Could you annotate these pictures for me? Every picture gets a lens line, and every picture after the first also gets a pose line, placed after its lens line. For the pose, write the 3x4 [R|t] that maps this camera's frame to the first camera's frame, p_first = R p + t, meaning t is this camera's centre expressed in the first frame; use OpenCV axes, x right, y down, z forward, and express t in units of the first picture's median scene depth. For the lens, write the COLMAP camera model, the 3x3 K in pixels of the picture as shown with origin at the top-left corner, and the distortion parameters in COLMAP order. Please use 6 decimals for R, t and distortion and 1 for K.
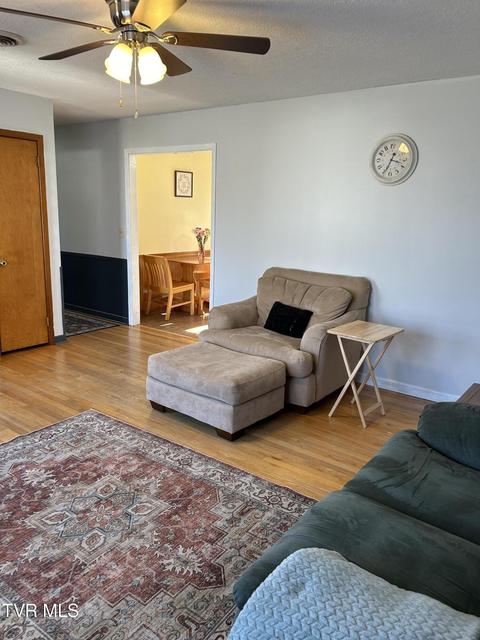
lens RADIAL K [[480.5, 0, 237.7], [0, 480.5, 319.8], [0, 0, 1]] dist [0.019833, -0.015288]
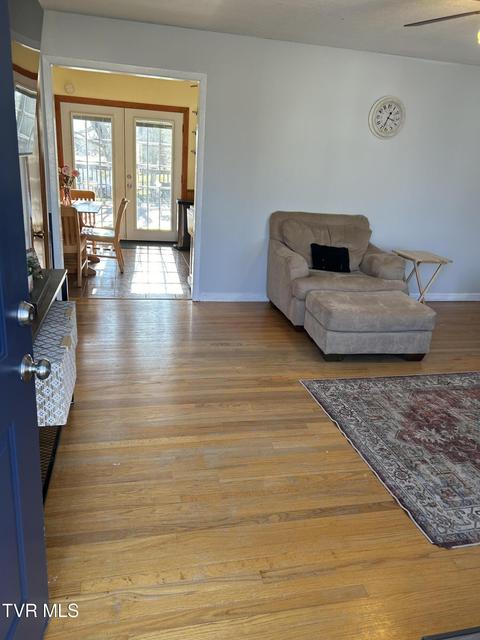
lens RADIAL K [[480.5, 0, 237.5], [0, 480.5, 318.7], [0, 0, 1]] dist [0.019833, -0.015288]
pose [[0.651403, -0.228339, 0.723558, -1.381305], [0.124508, 0.972882, 0.194930, -0.170384], [-0.748447, -0.036889, 0.662168, 0.642416]]
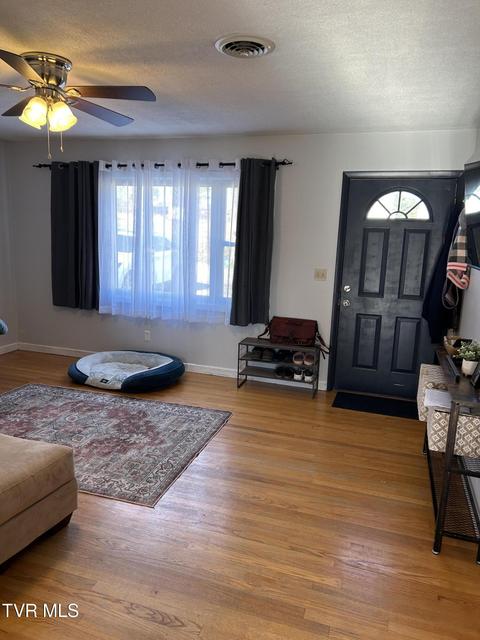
lens RADIAL K [[480.5, 0, 236.5], [0, 480.5, 319.0], [0, 0, 1]] dist [0.019833, -0.015288]
pose [[-0.946248, -0.008882, -0.323321, -0.243338], [-0.135056, 0.919158, 0.370012, -0.510478], [0.293897, 0.393789, -0.870951, 2.122540]]
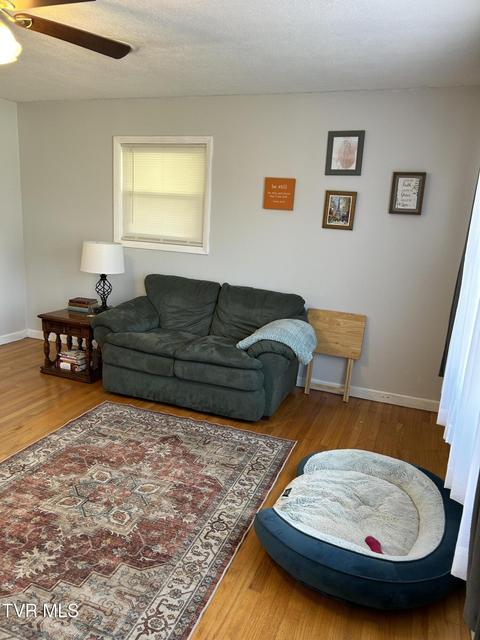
lens RADIAL K [[480.5, 0, 236.7], [0, 480.5, 320.0], [0, 0, 1]] dist [0.019833, -0.015288]
pose [[-0.262902, -0.255928, 0.930260, -1.129618], [0.156849, 0.940014, 0.302939, -0.223966], [-0.951988, 0.225553, -0.206989, 0.773157]]
